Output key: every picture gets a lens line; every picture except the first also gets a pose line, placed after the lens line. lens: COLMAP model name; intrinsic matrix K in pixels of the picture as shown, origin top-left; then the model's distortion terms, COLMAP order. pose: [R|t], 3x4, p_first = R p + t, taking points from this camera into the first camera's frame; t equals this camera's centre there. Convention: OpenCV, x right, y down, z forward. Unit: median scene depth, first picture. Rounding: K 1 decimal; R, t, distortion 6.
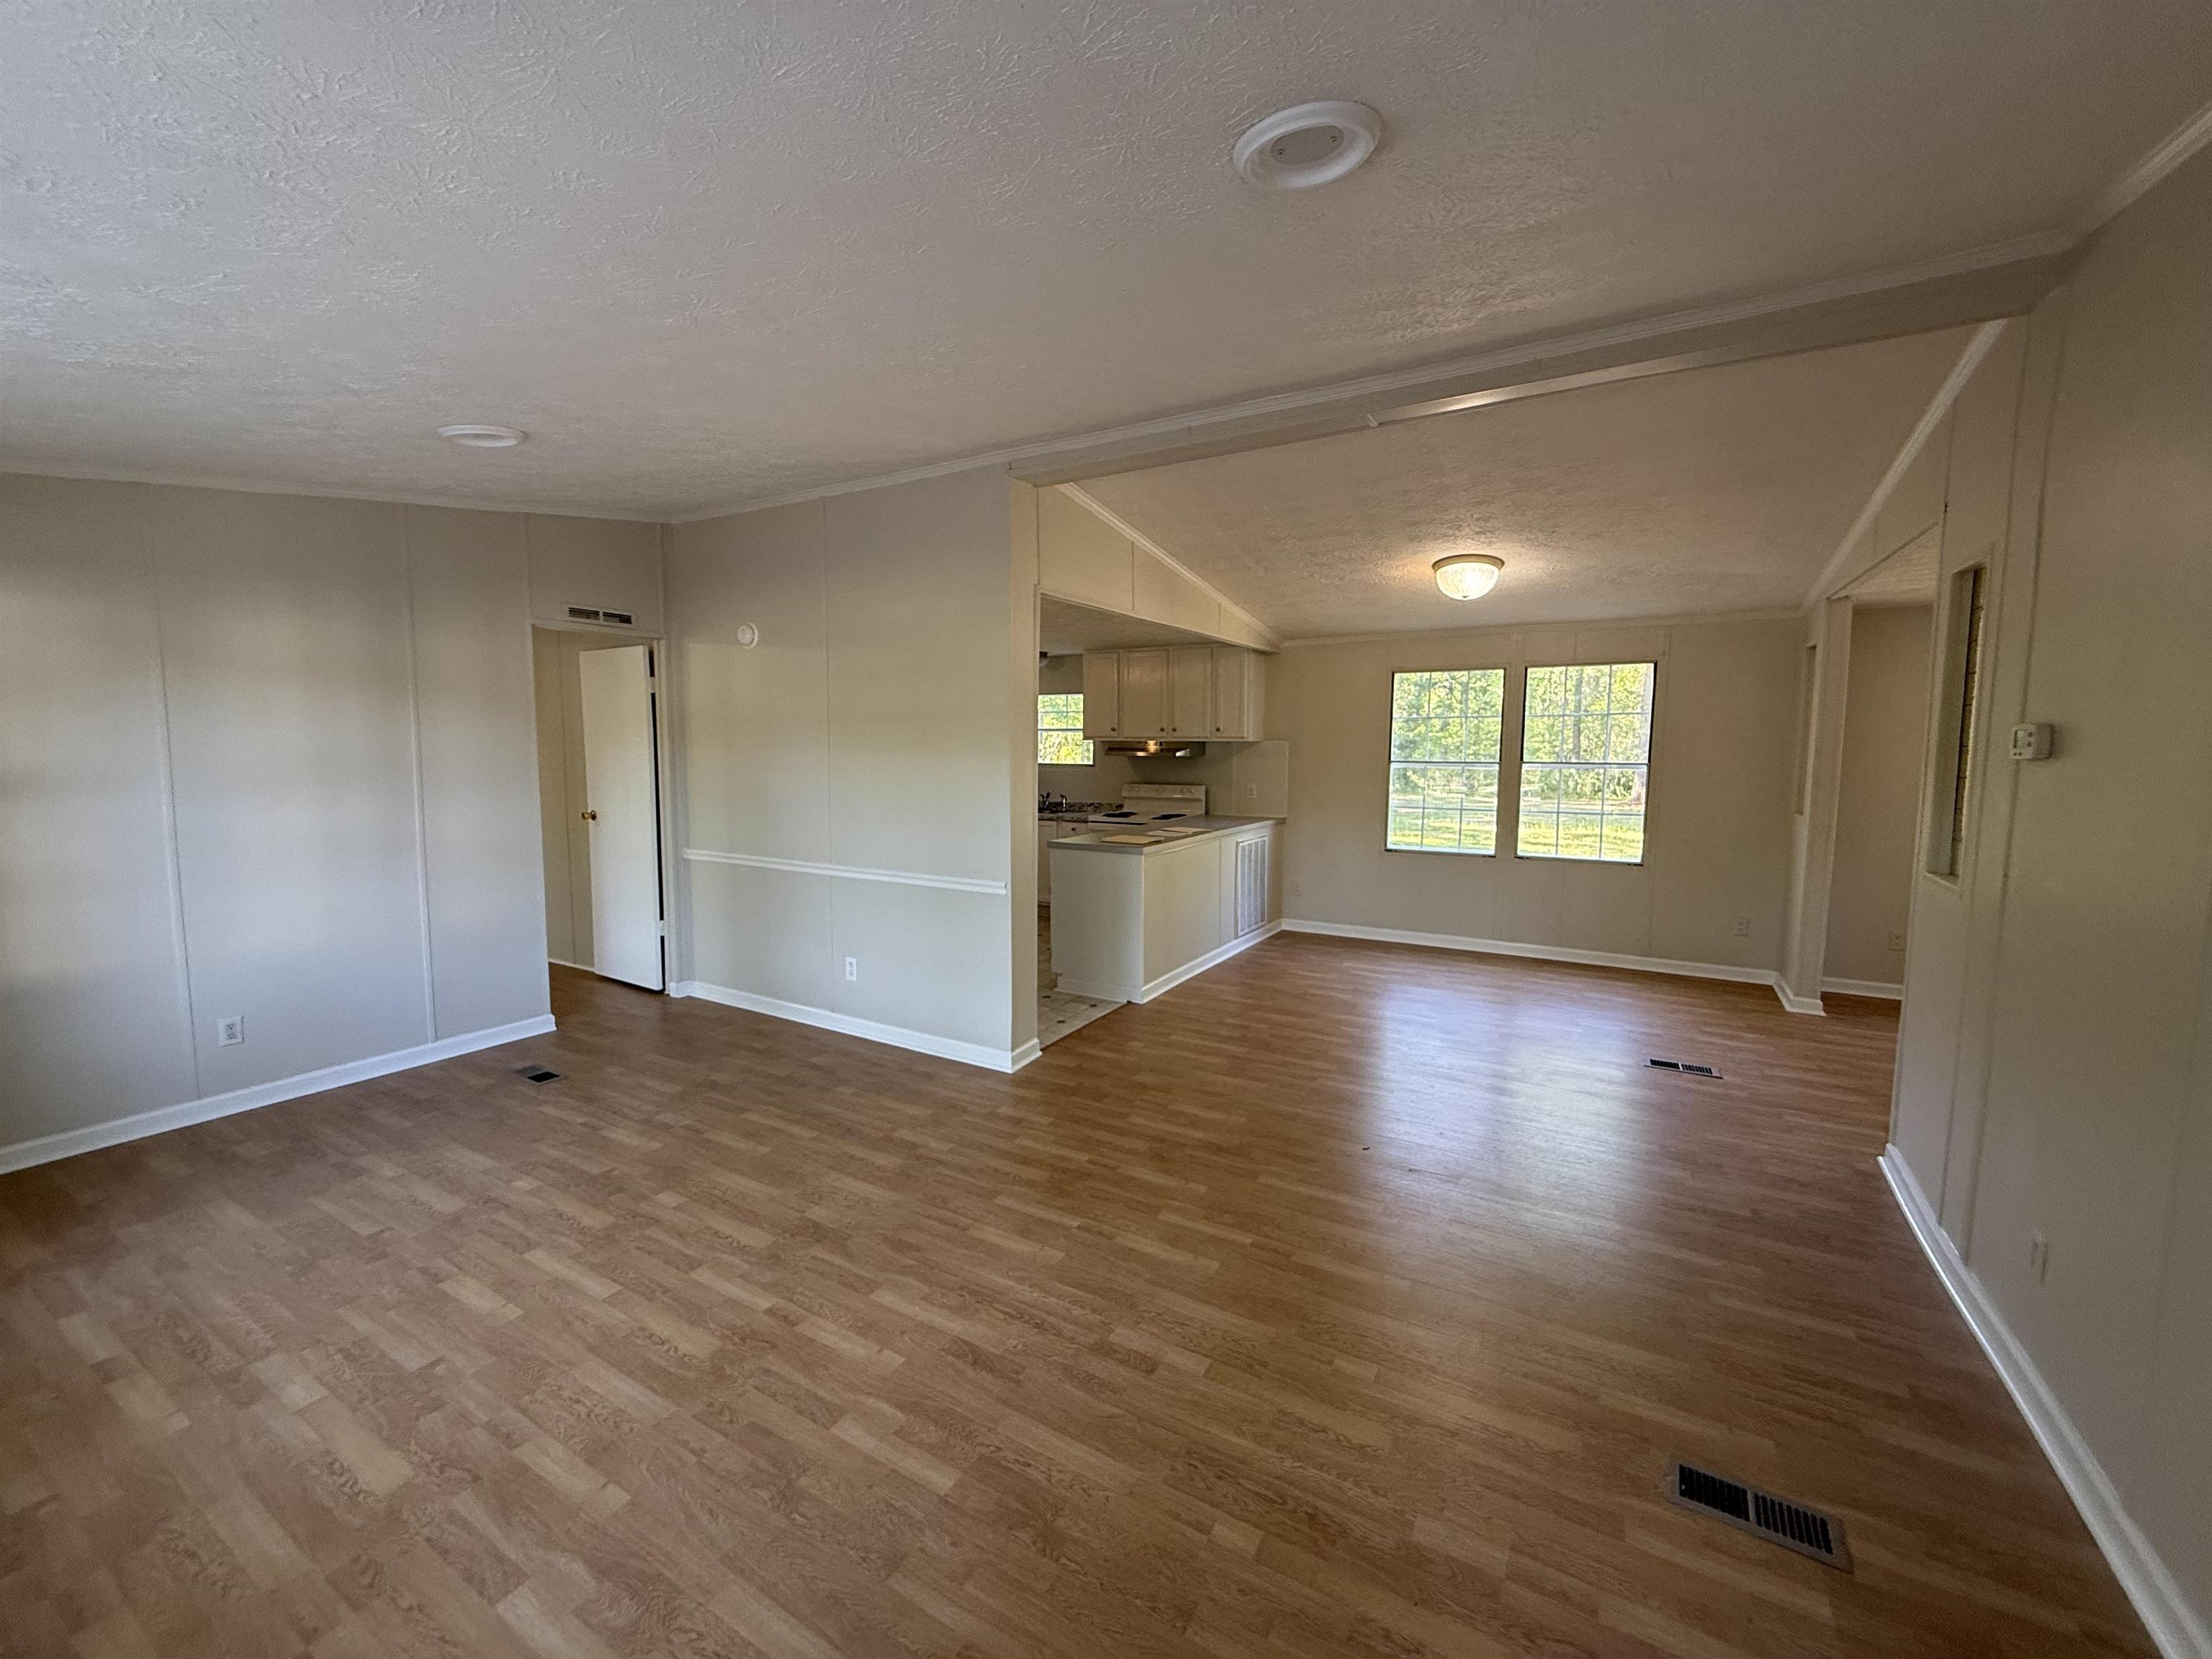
lens RADIAL K [[885.5, 0, 1105.9], [0, 885.5, 824.2], [0, 0, 1]] dist [0.000608, -0.000136]
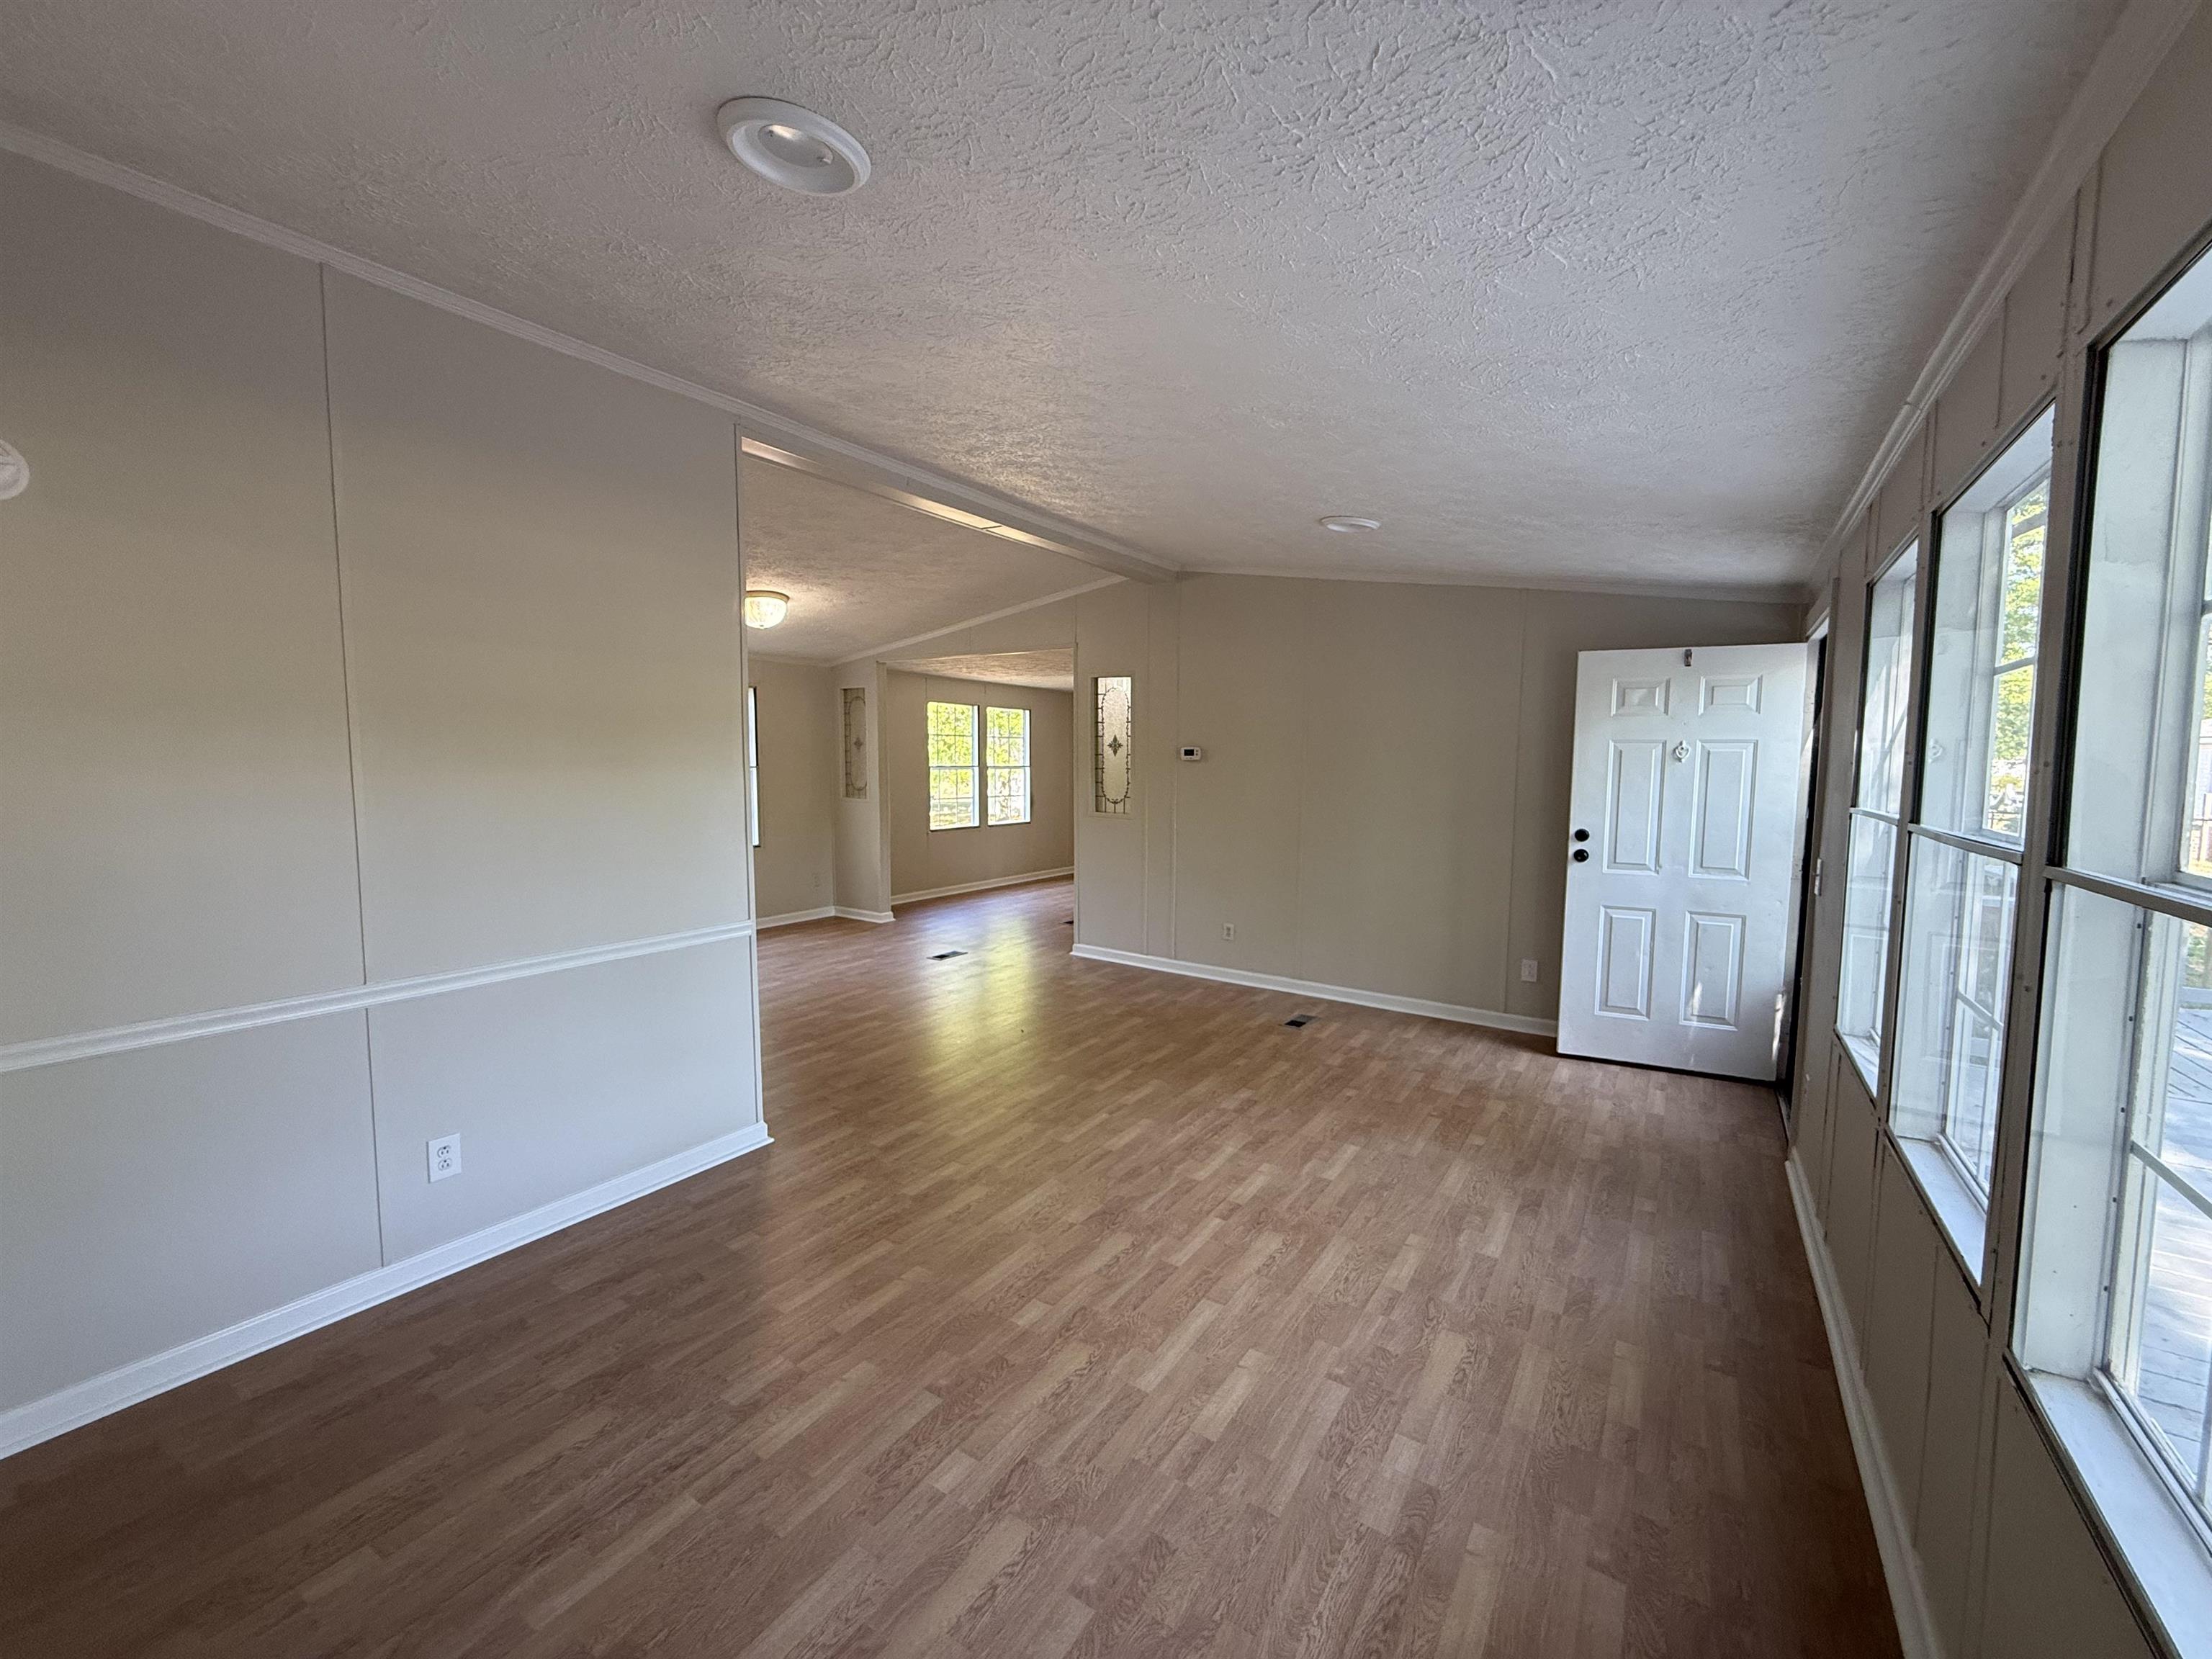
lens RADIAL K [[885.5, 0, 1105.9], [0, 885.5, 824.2], [0, 0, 1]] dist [0.000608, -0.000136]
pose [[0.049655, -0.081835, 0.995408, -1.276728], [0.082948, 0.993532, 0.077543, -0.083860], [-0.995316, 0.078717, 0.056122, 0.857169]]
